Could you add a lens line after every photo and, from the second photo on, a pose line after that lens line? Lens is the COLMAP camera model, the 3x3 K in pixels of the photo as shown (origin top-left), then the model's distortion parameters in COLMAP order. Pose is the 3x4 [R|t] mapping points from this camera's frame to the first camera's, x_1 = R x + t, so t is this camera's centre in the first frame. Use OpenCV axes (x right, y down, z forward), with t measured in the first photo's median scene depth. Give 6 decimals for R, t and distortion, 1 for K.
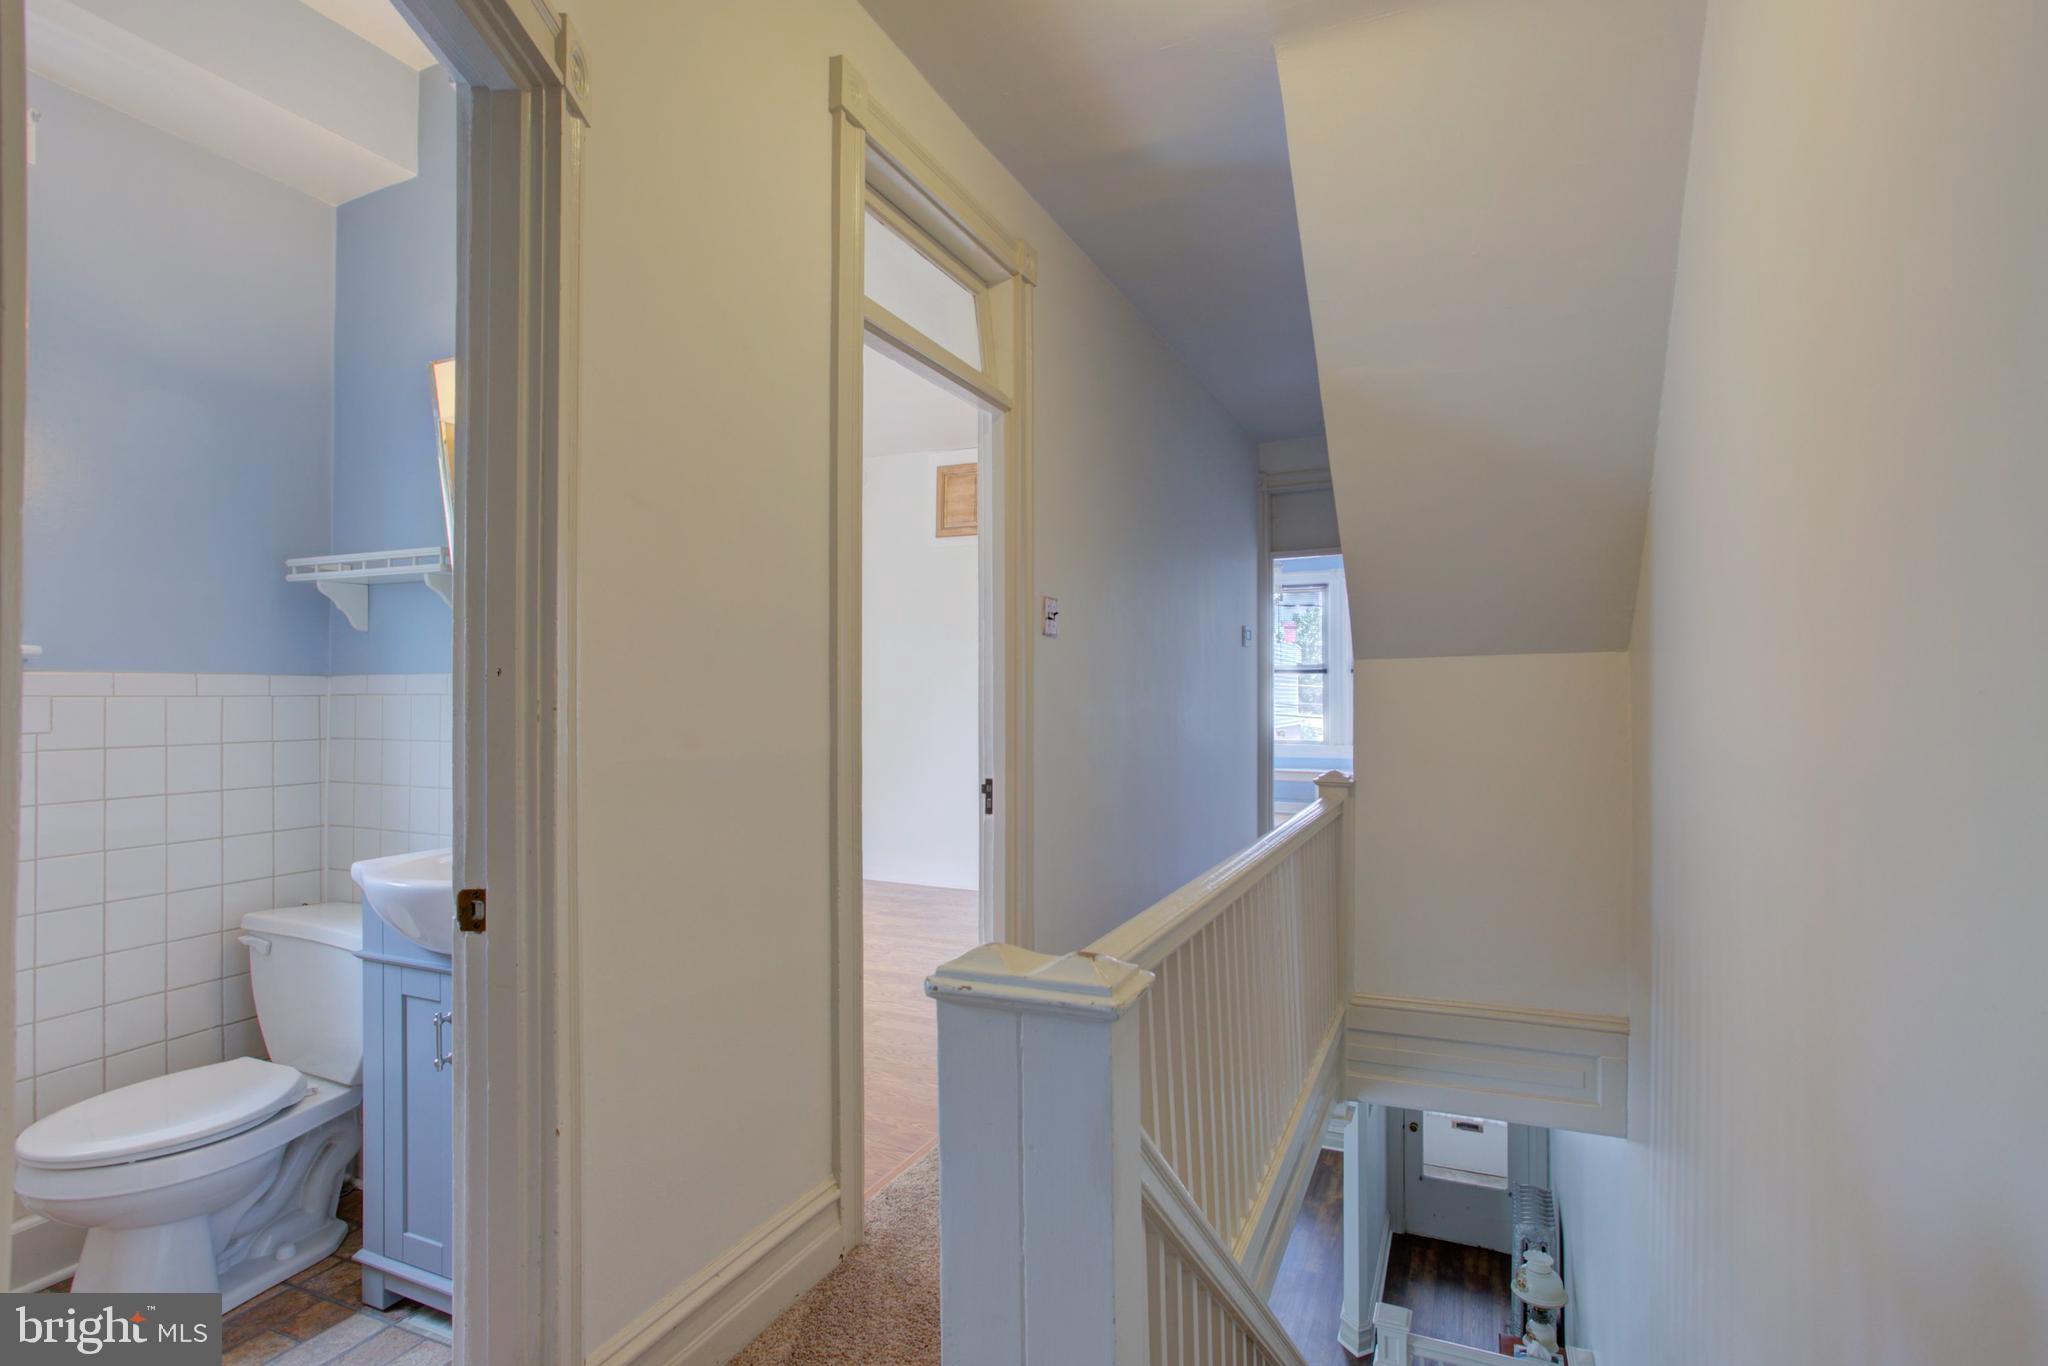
lens RADIAL K [[1032.3, 0, 1024.2], [0, 1032.3, 691.7], [0, 0, 1]] dist [-0.031979, 0.024026]
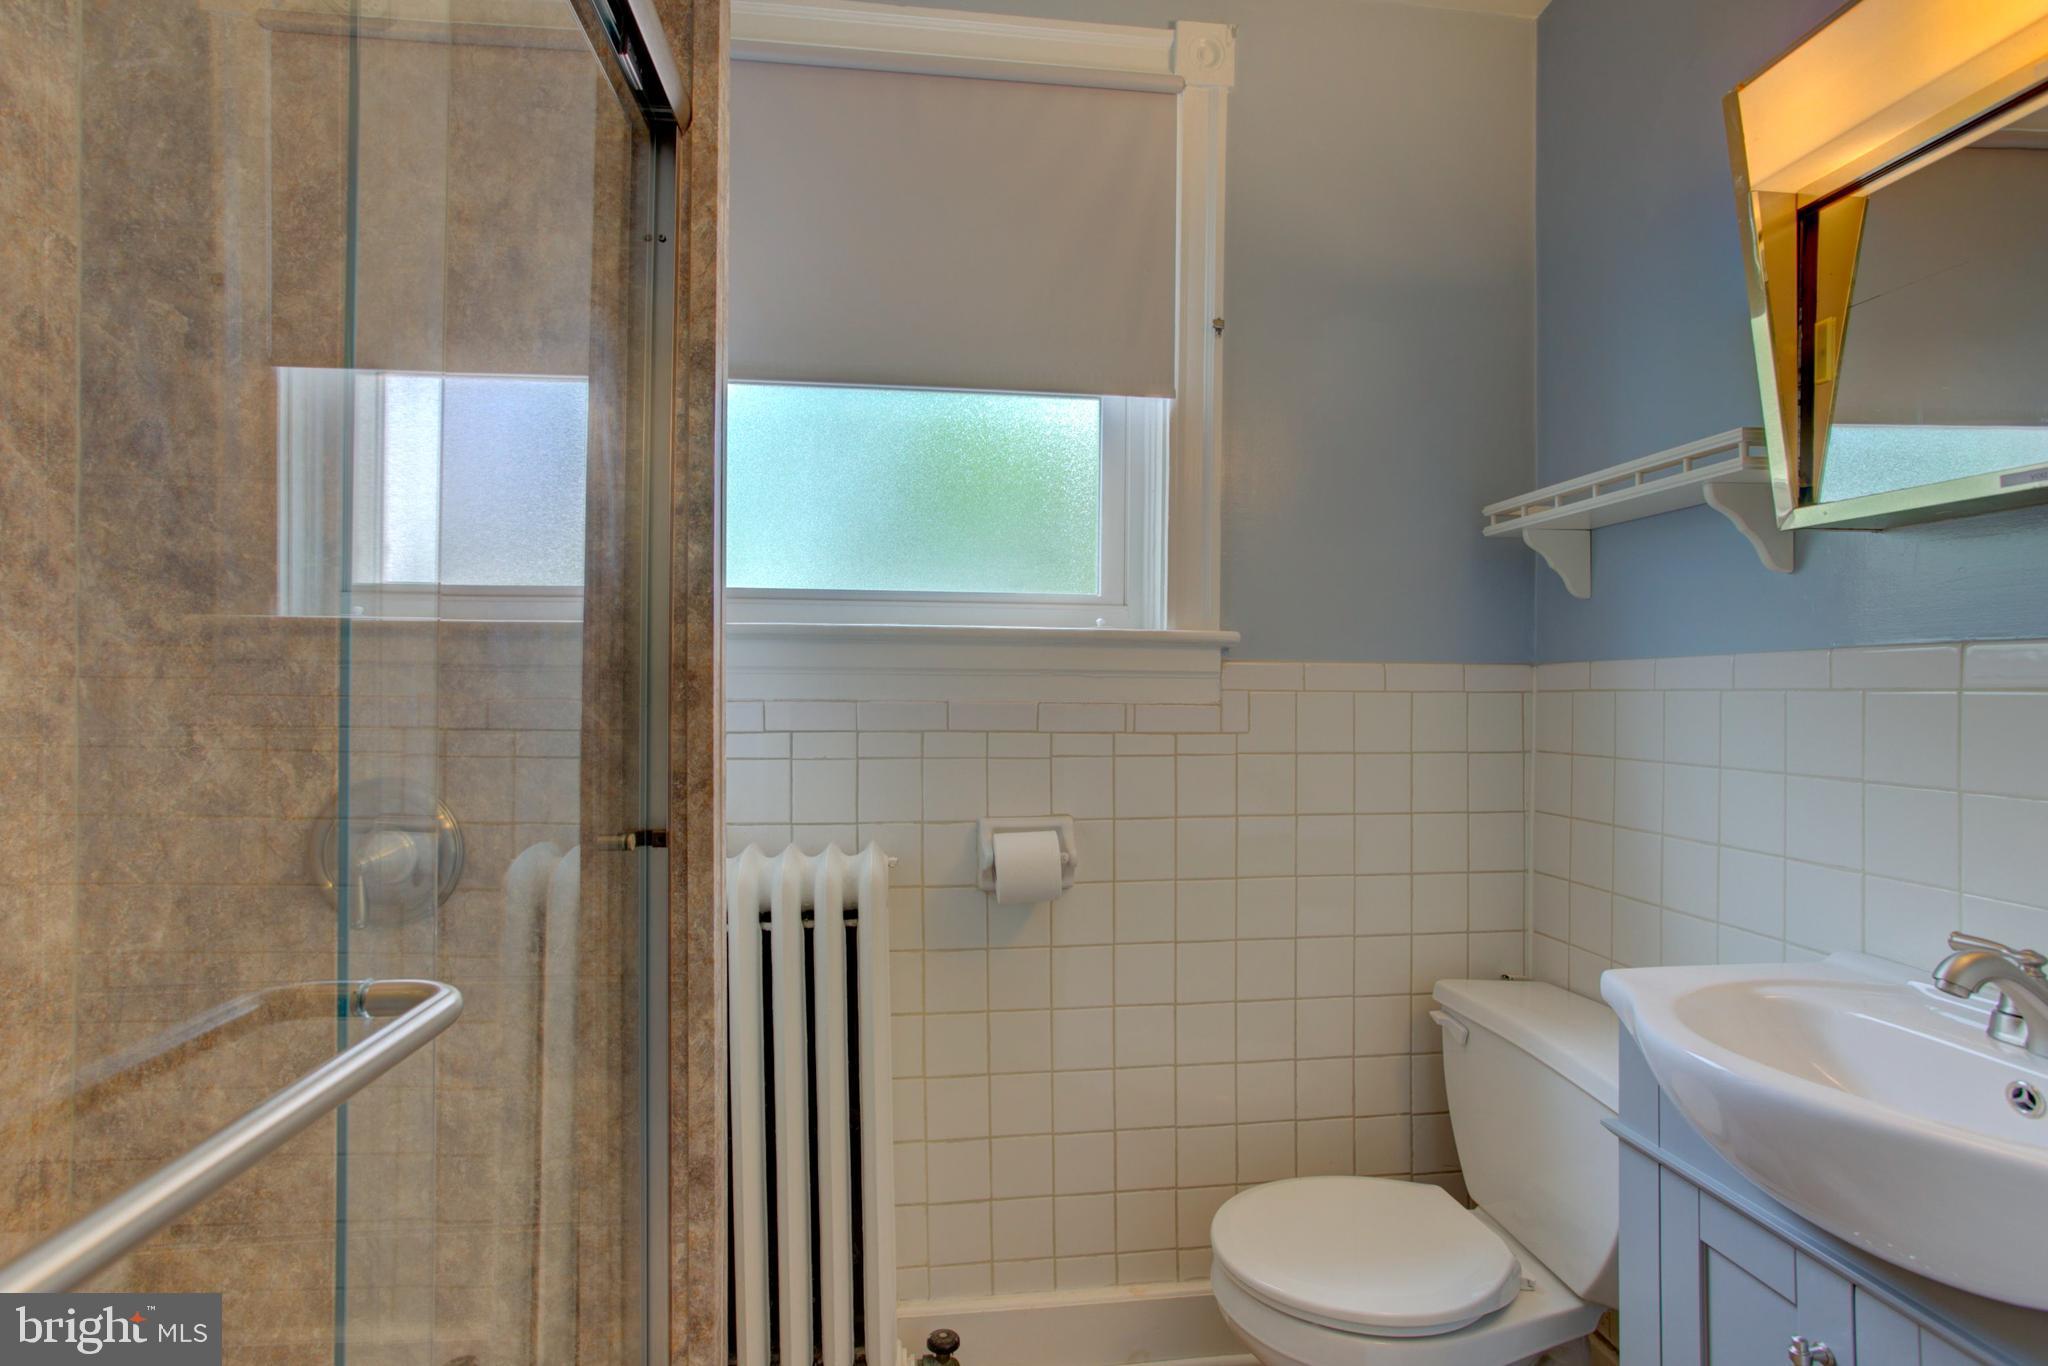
lens RADIAL K [[1003.2, 0, 1032.5], [0, 1003.2, 670.1], [0, 0, 1]] dist [-0.051144, 0.036368]
pose [[0.528427, -0.015393, -0.848839, -0.299575], [-0.002476, 0.999803, -0.019673, 0.003627], [0.848975, 0.012498, 0.528285, 0.361328]]
